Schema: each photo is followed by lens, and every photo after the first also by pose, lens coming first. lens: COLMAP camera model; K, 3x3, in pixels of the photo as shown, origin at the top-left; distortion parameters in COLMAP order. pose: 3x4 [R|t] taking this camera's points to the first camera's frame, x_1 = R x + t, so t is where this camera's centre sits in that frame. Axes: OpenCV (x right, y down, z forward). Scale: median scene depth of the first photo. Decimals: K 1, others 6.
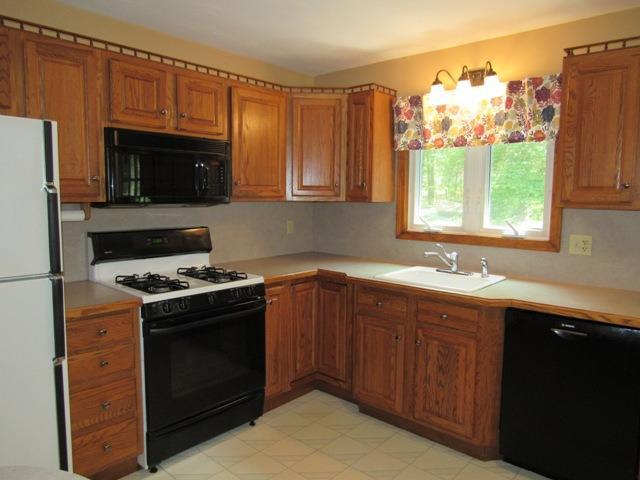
lens RADIAL K [[458.1, 0, 320.0], [0, 458.1, 240.0], [0, 0, 1]] dist [-0.022229, 0.003457]
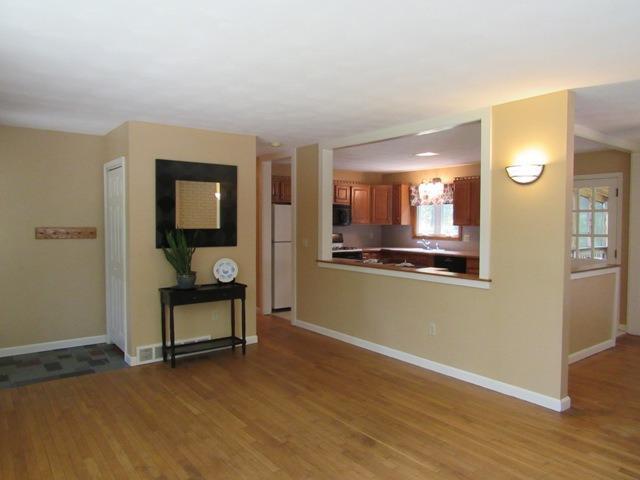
lens RADIAL K [[458.1, 0, 320.0], [0, 458.1, 240.0], [0, 0, 1]] dist [-0.022229, 0.003457]
pose [[0.980063, 0.002299, -0.198672, 0.203468], [-0.014389, 0.998129, -0.059432, 0.197422], [0.198164, 0.061106, 0.978262, -1.968501]]
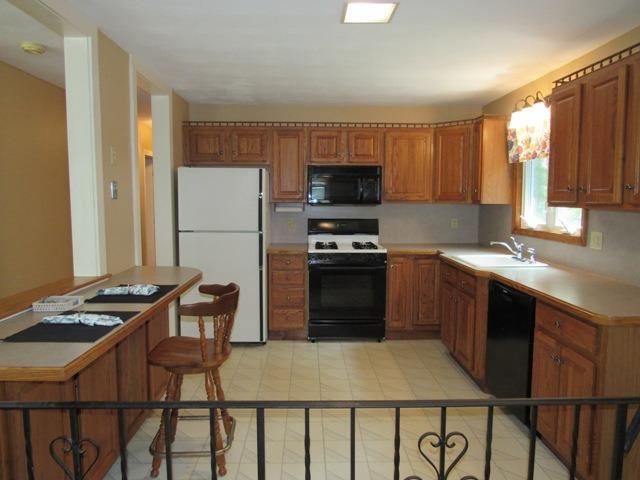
lens RADIAL K [[458.1, 0, 320.0], [0, 458.1, 240.0], [0, 0, 1]] dist [-0.022229, 0.003457]
pose [[0.684201, 0.058905, -0.726911, 0.851044], [-0.070221, 0.997423, 0.014731, 0.038328], [0.725905, 0.040966, 0.686574, -0.268126]]
